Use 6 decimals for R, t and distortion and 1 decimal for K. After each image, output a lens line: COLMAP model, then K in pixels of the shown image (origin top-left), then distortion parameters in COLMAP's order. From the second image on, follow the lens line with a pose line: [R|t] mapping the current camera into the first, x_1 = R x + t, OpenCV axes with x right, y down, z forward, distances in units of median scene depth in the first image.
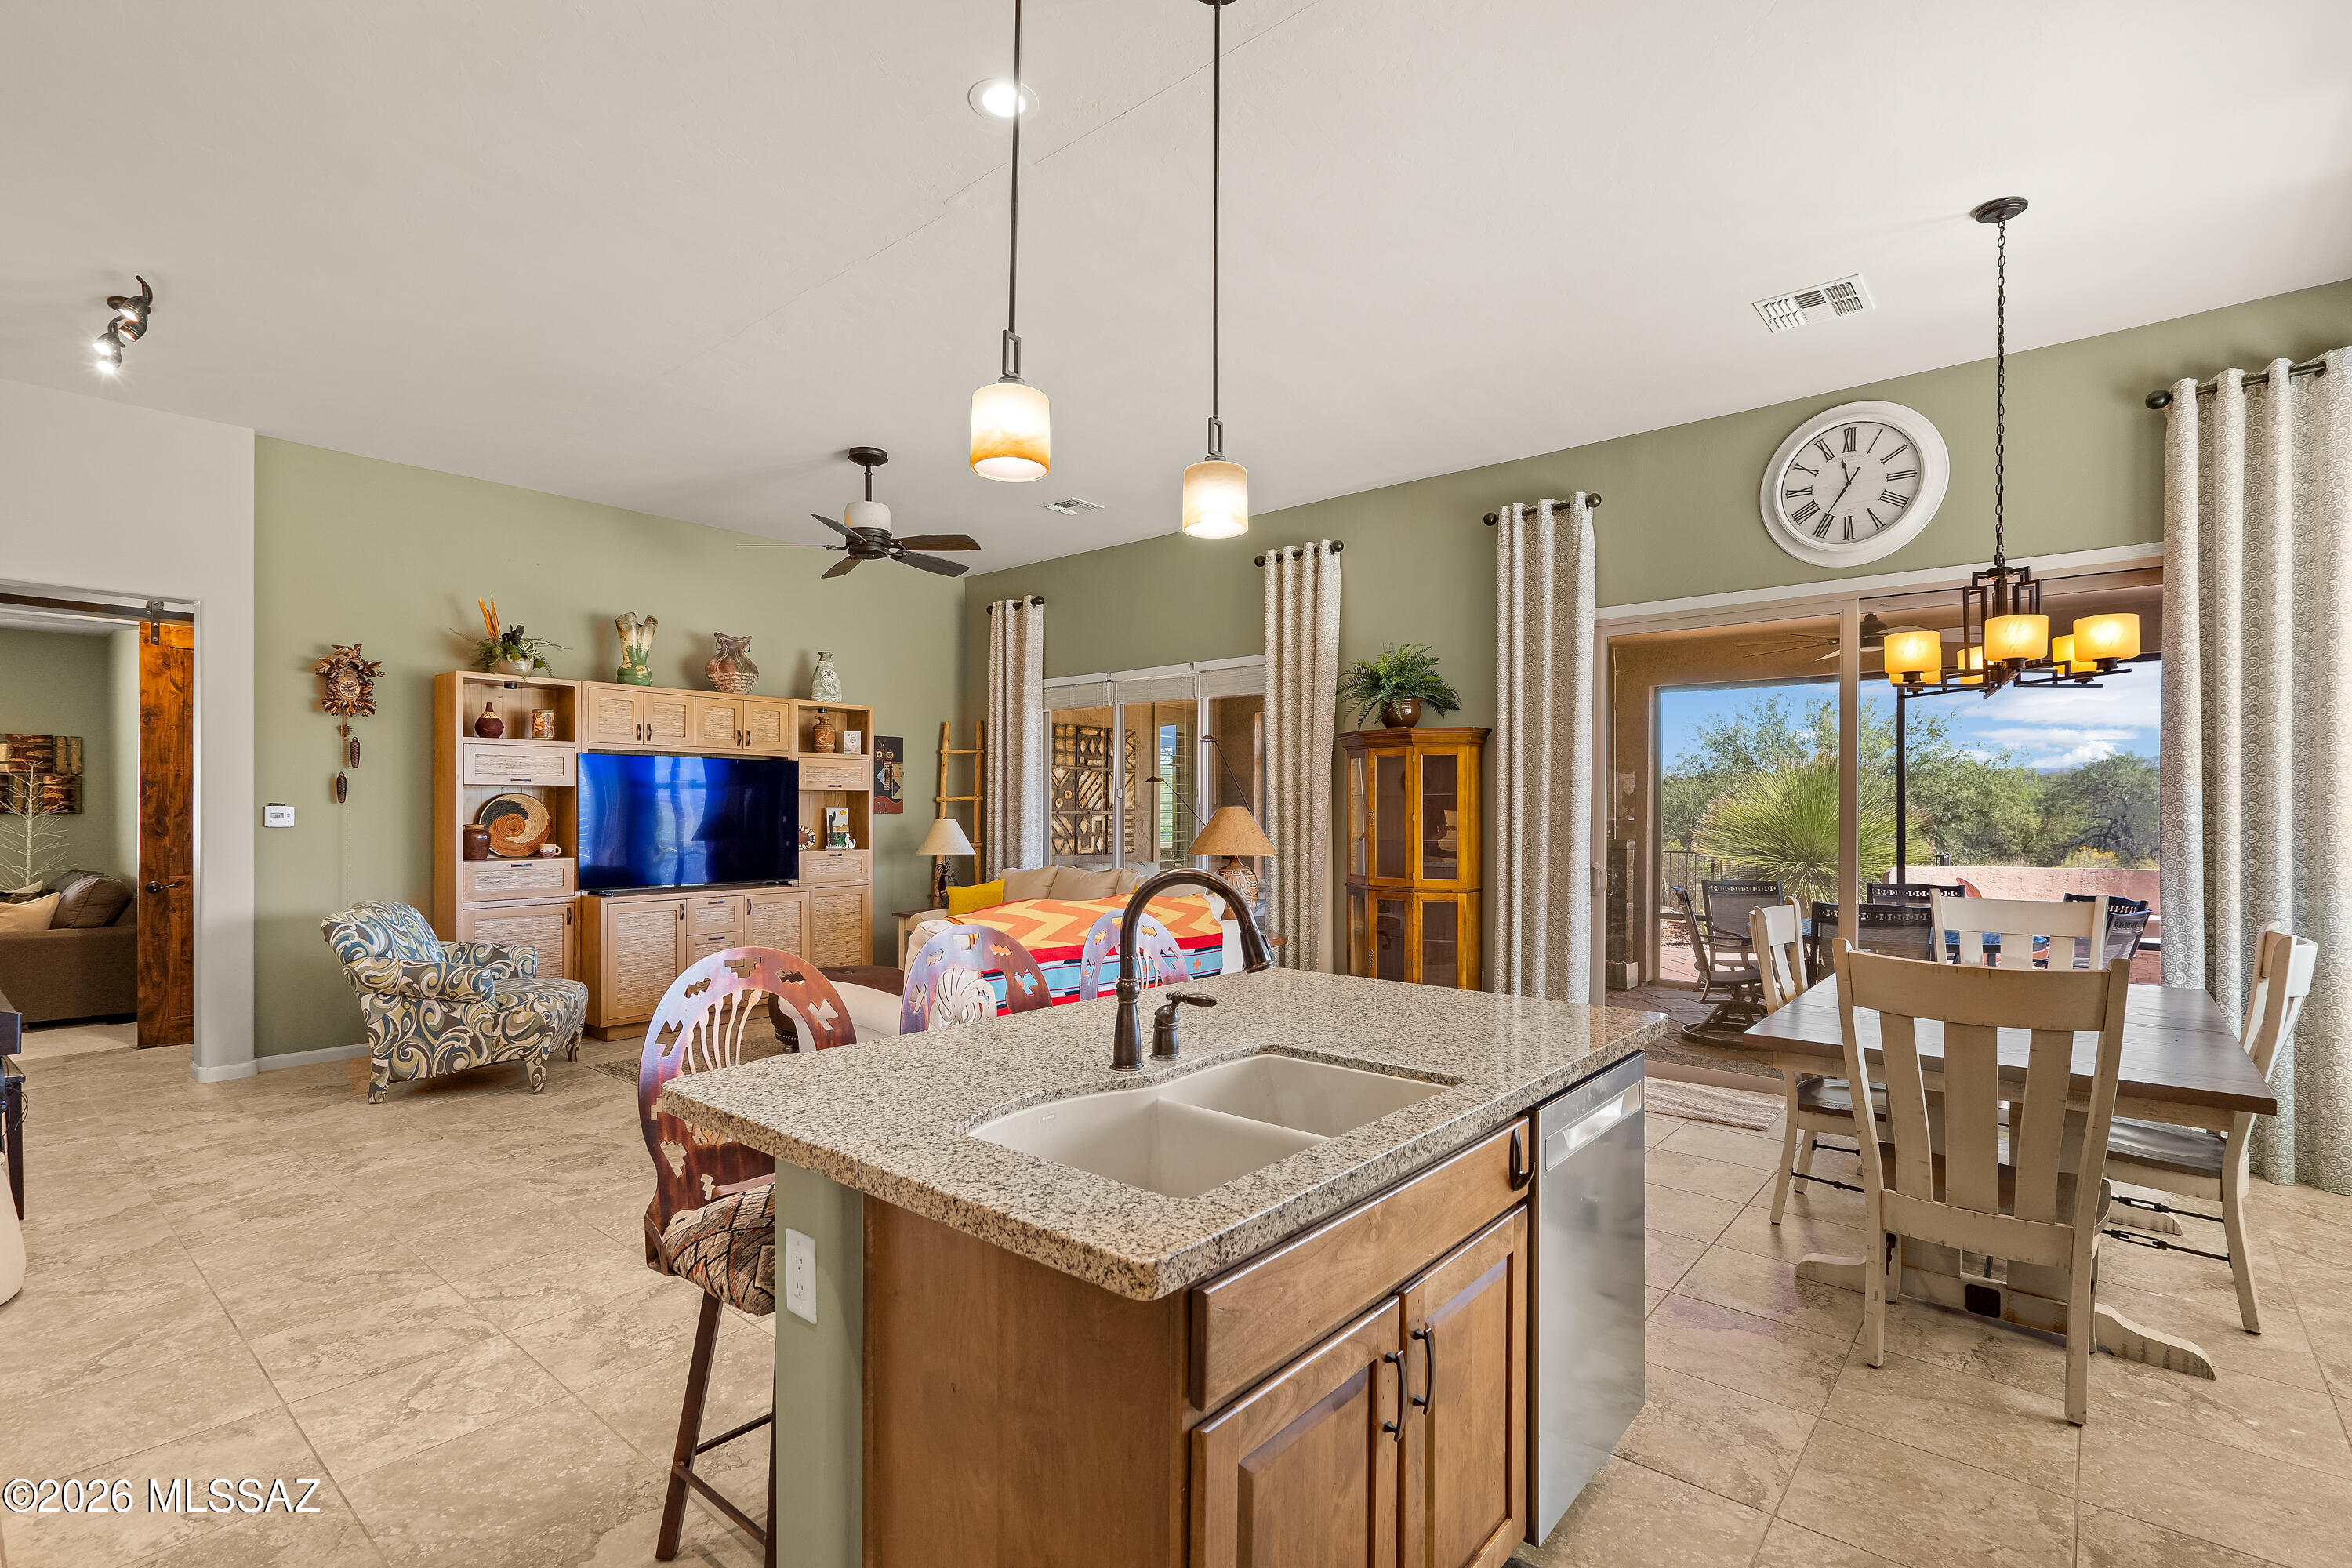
lens RADIAL K [[1092.1, 0, 1163.3], [0, 1092.1, 806.8], [0, 0, 1]] dist [0.003088, 0.000470]
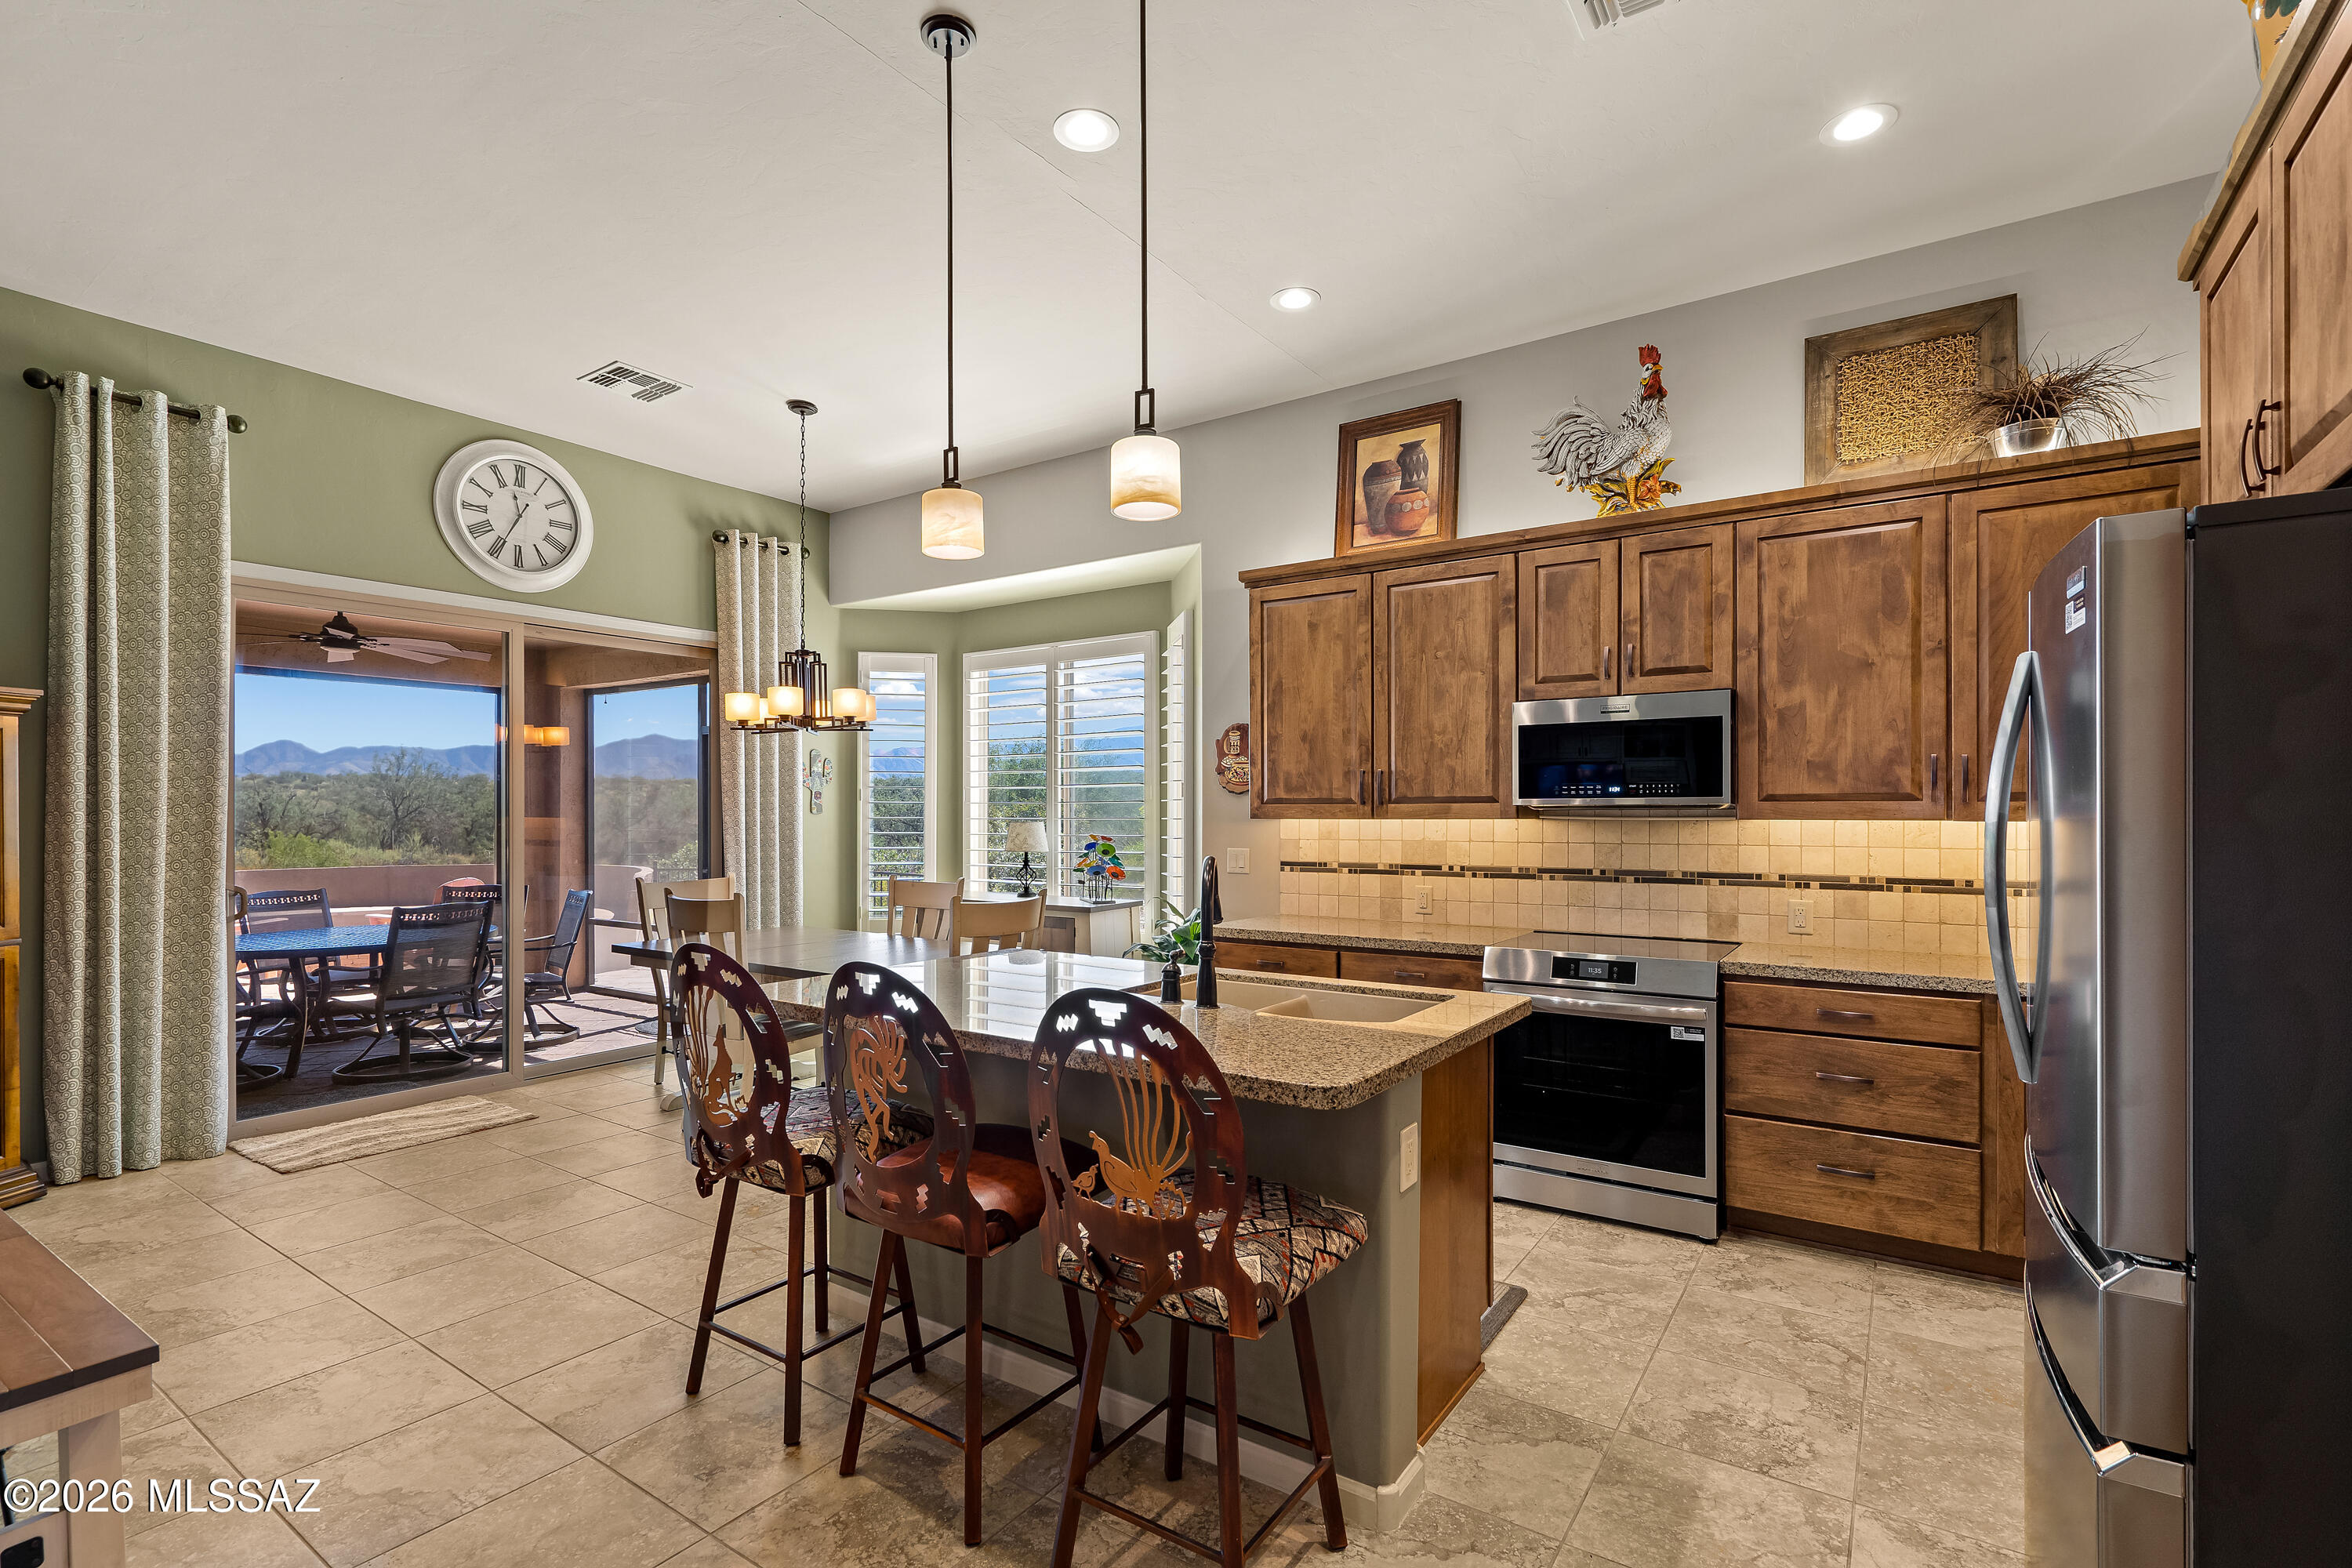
lens RADIAL K [[1087.4, 0, 1178.3], [0, 1087.4, 812.6], [0, 0, 1]] dist [-0.002121, 0.001651]
pose [[-0.111822, -0.002155, 0.993726, -0.517205], [-0.000270, 0.999998, 0.002138, -0.000631], [-0.993728, -0.000029, -0.111823, 0.453239]]
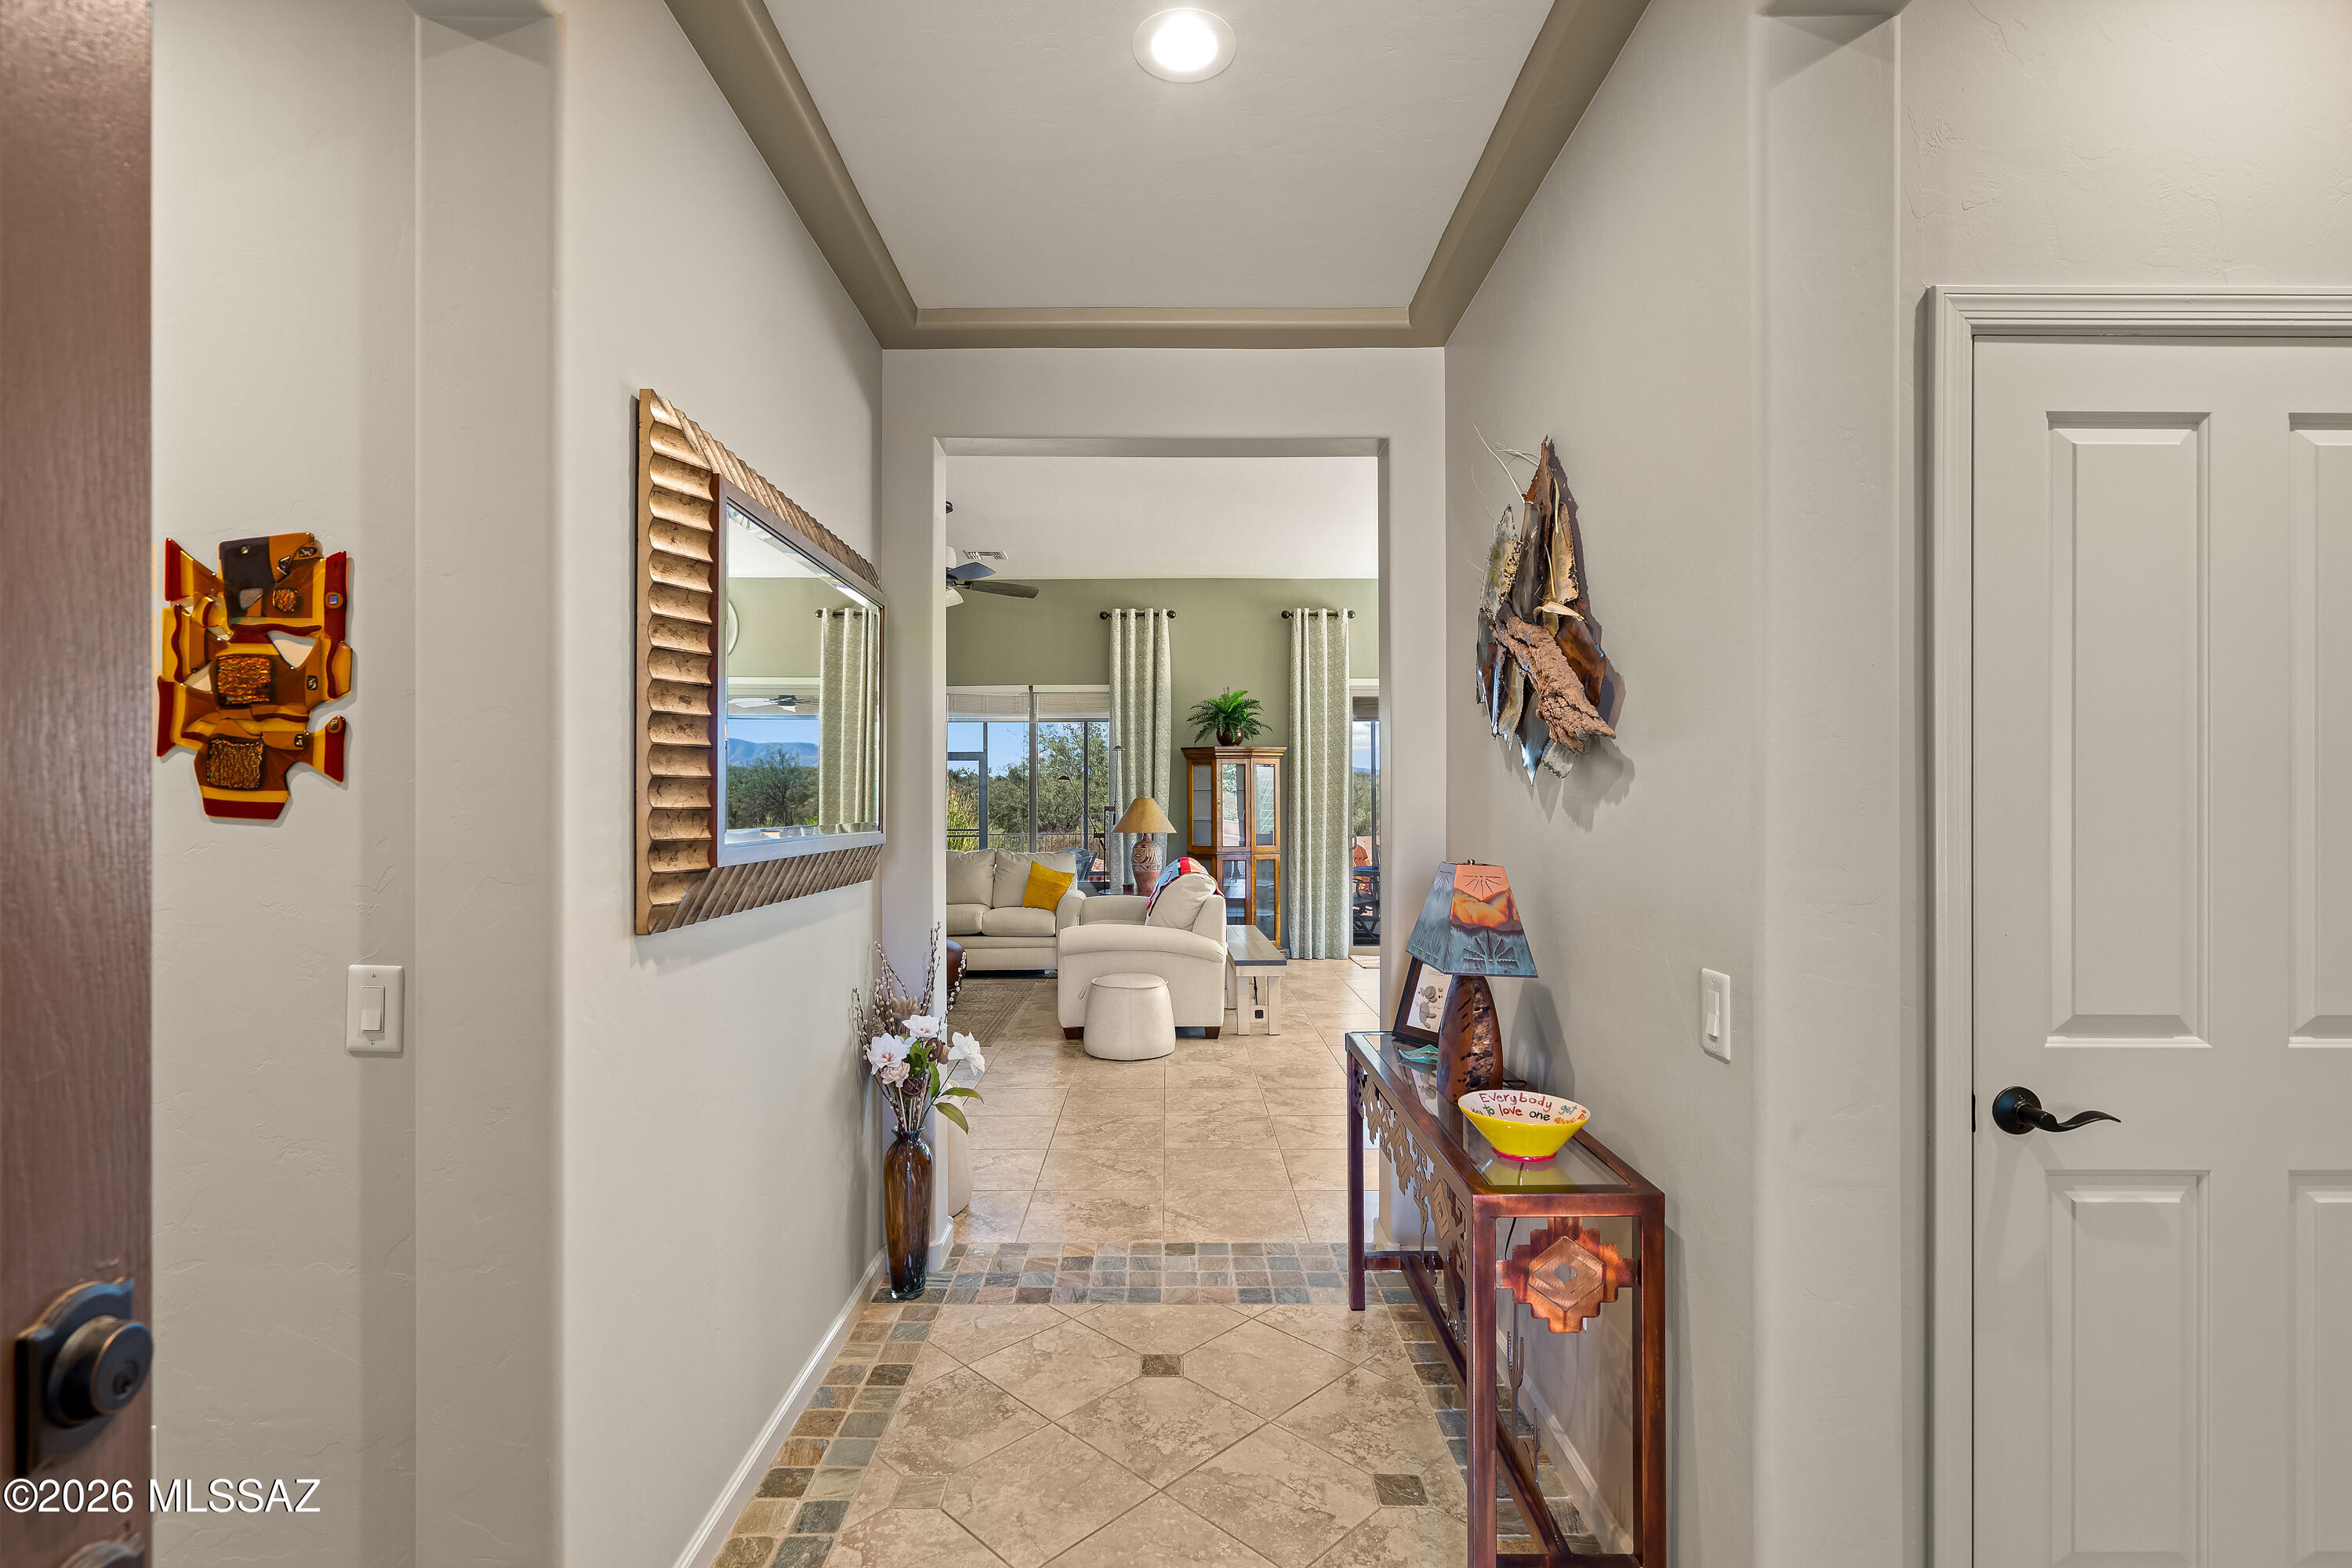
lens RADIAL K [[1092.1, 0, 1163.3], [0, 1092.1, 806.8], [0, 0, 1]] dist [0.003088, 0.000470]
pose [[0.753662, -0.006238, 0.657233, -1.020600], [0.002057, 0.999972, 0.007131, 0.001425], [-0.657259, -0.004022, 0.753654, -0.077454]]
